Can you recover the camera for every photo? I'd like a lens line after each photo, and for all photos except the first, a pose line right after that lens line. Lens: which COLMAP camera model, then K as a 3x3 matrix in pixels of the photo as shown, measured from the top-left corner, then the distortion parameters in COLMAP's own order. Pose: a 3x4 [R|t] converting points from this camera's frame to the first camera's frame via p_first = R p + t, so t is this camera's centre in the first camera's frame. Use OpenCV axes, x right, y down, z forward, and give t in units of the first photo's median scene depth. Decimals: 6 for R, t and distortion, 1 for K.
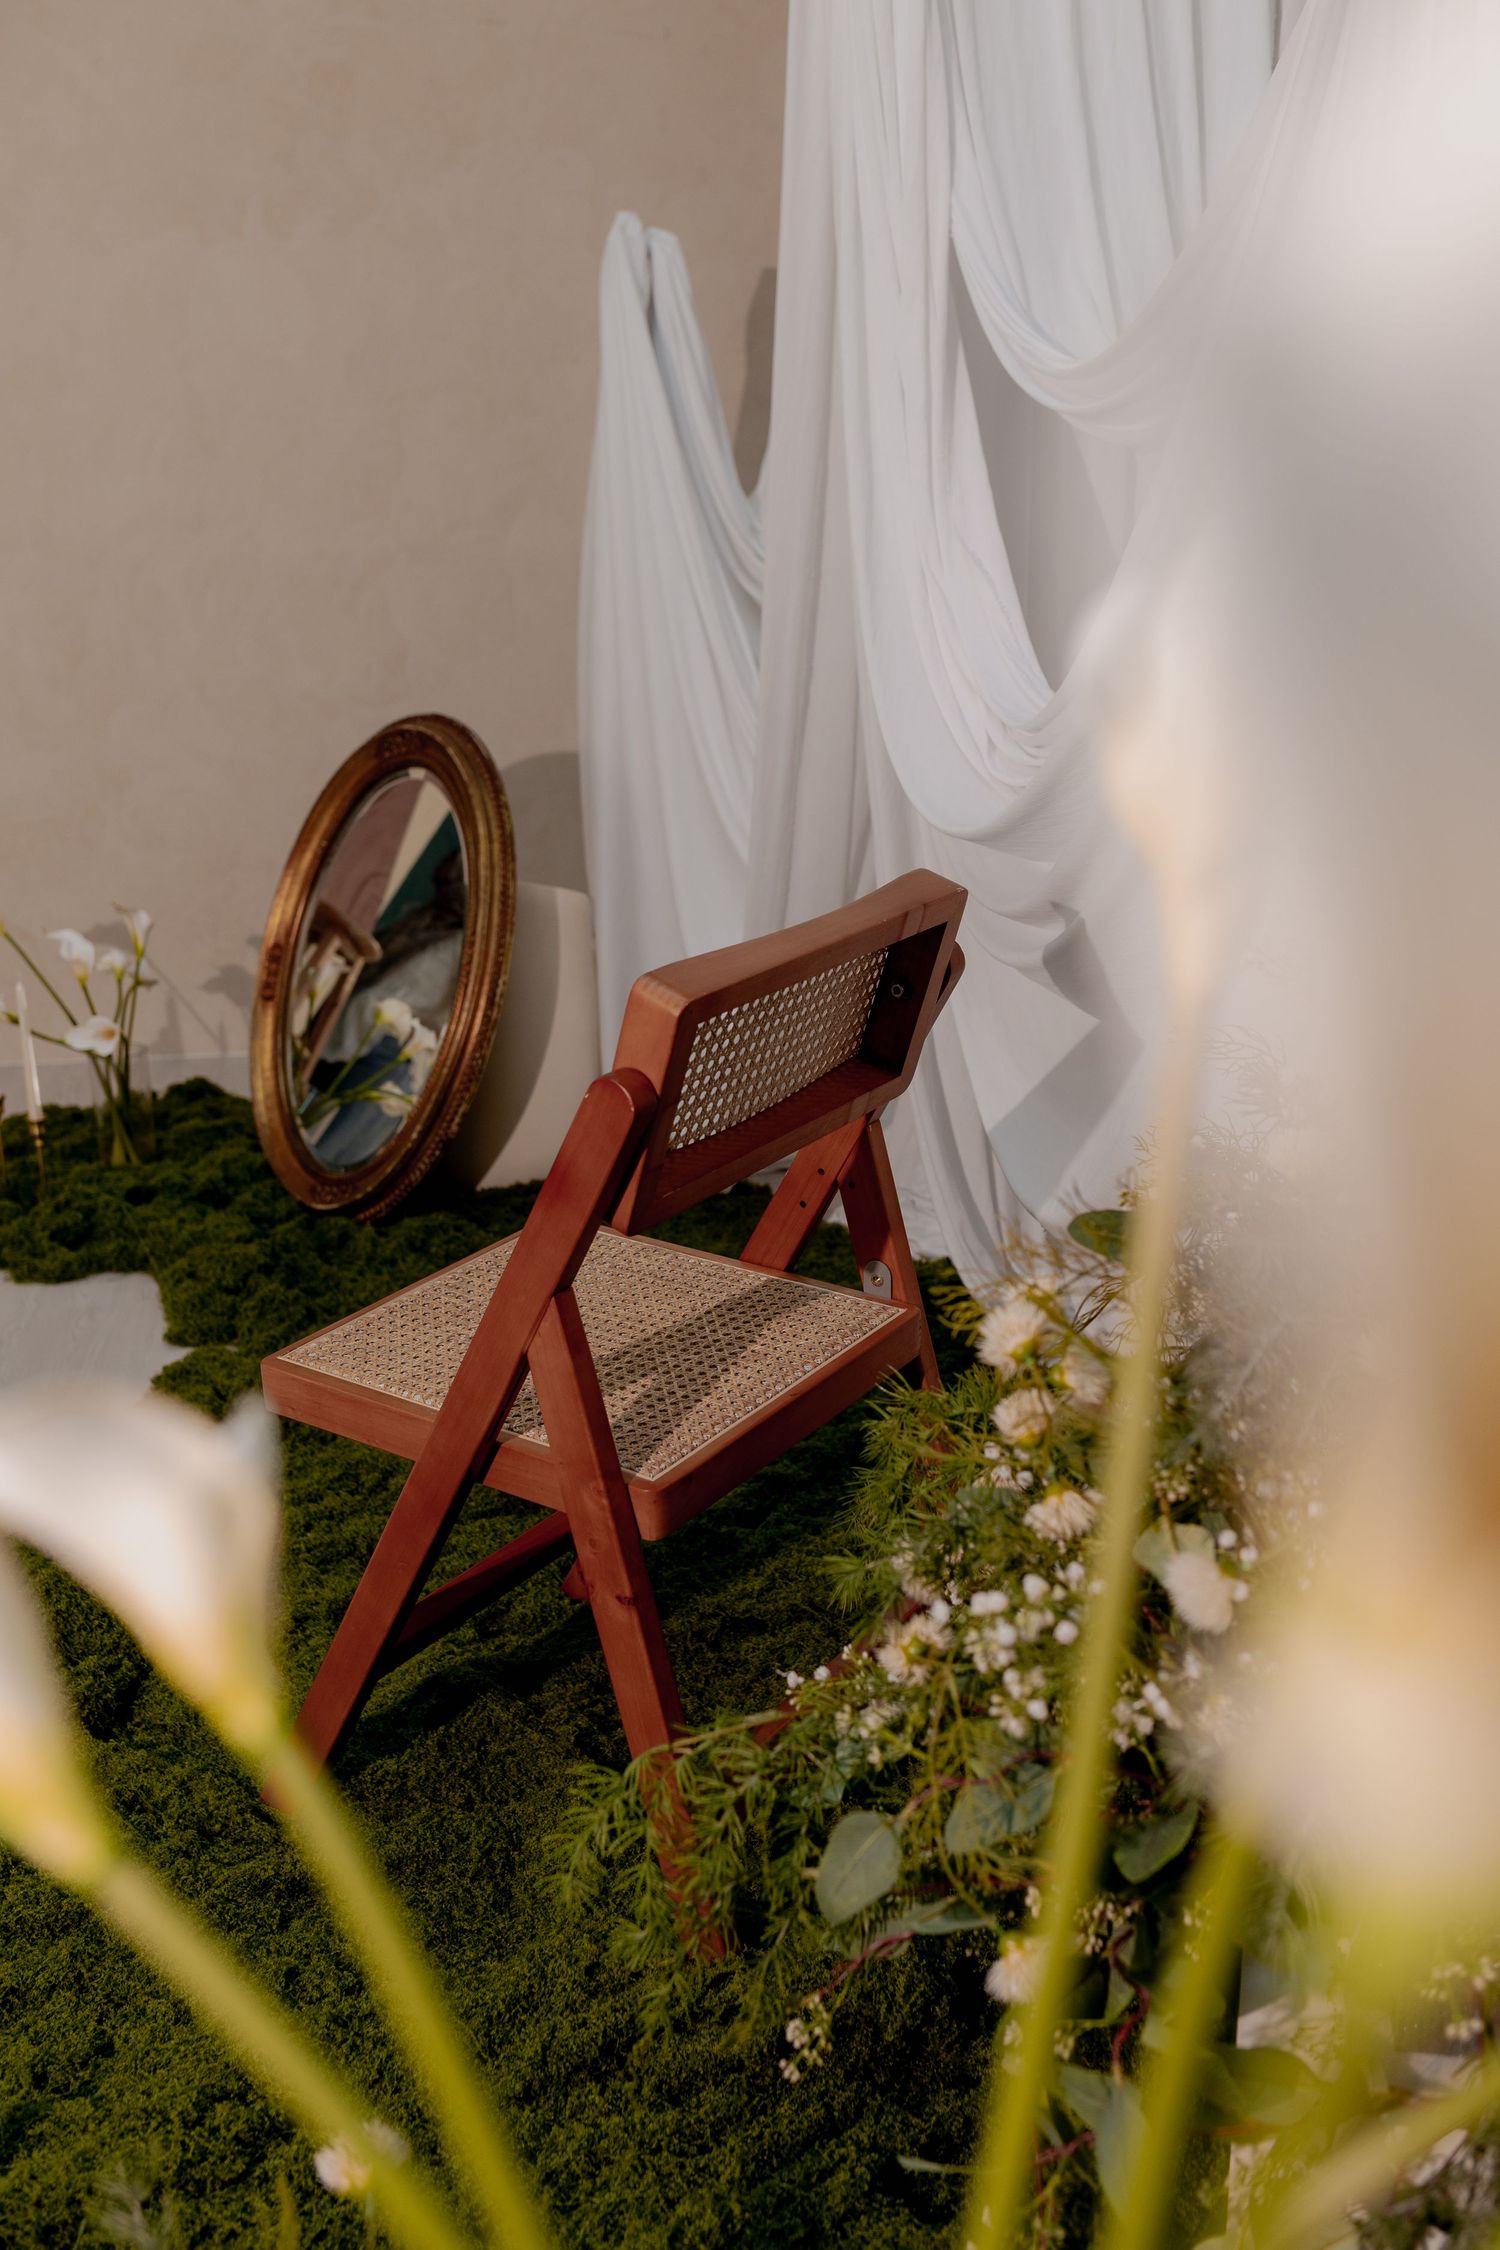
lens RADIAL K [[2262.1, 0, 751.3], [0, 2262.1, 1122.5], [0, 0, 1]] dist [0.014071, -0.026670]
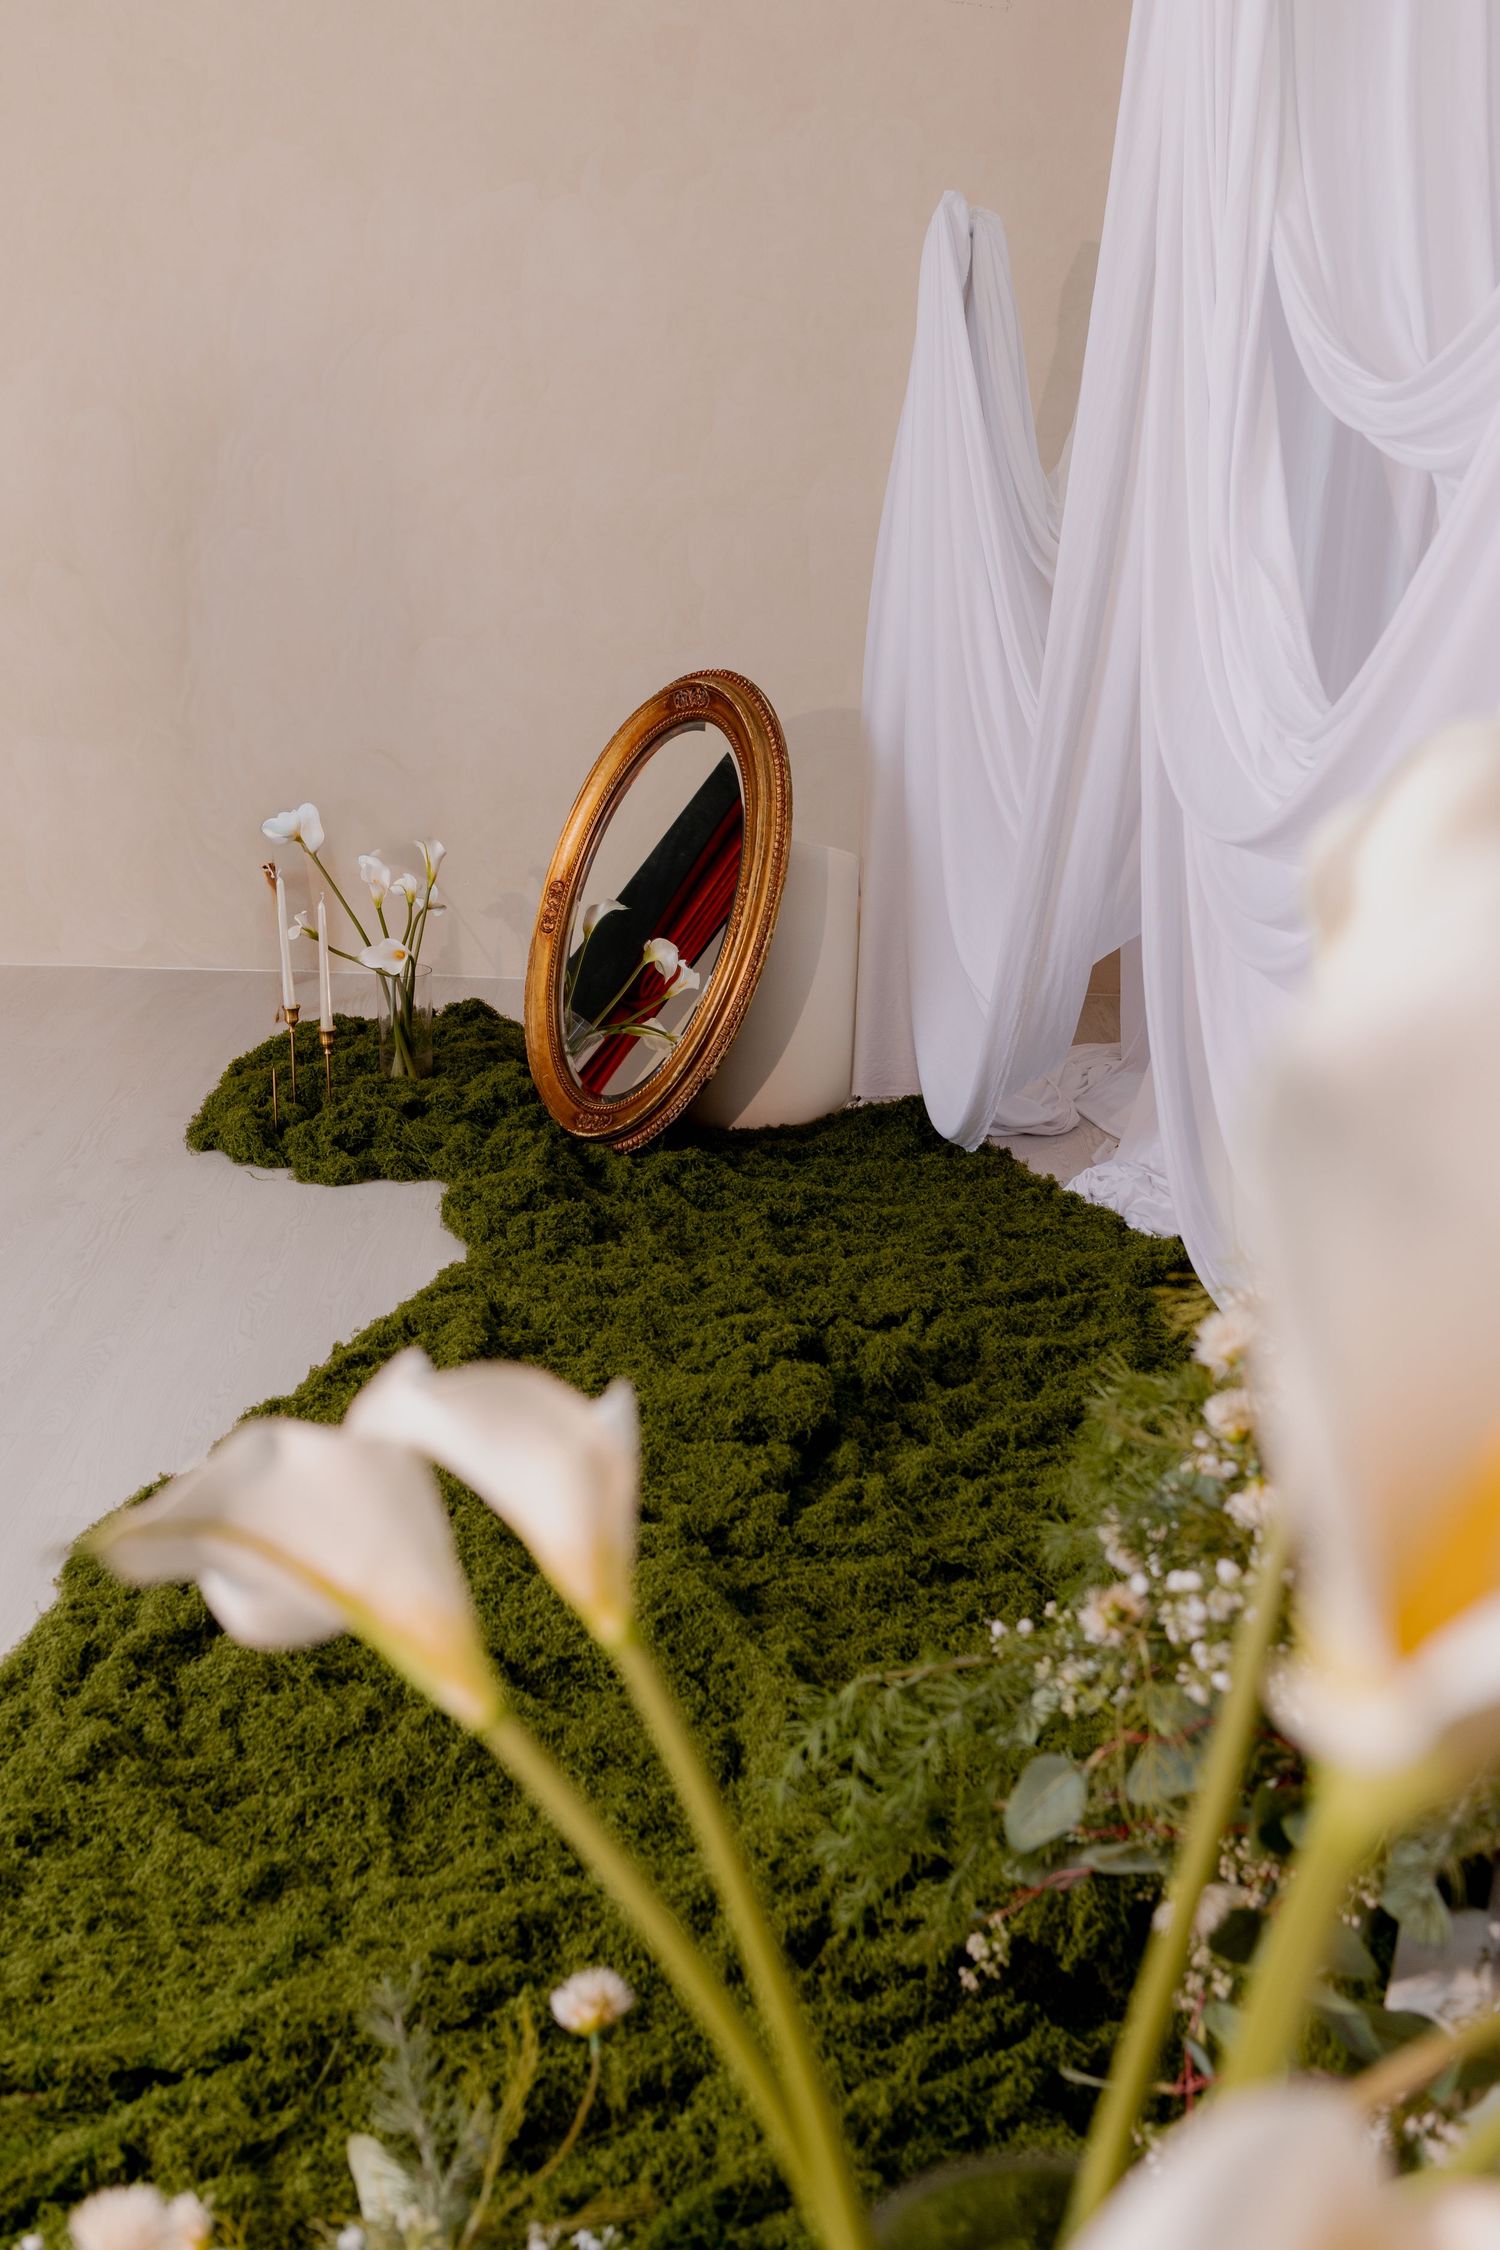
lens RADIAL K [[2269.9, 0, 750.0], [0, 2269.9, 1125.0], [0, 0, 1]] dist [0.053057, -0.013992]
pose [[0.991092, 0.082894, -0.104236, -0.006133], [-0.079456, 0.996162, 0.036714, -0.026754], [0.106879, -0.028105, 0.993875, -0.097812]]
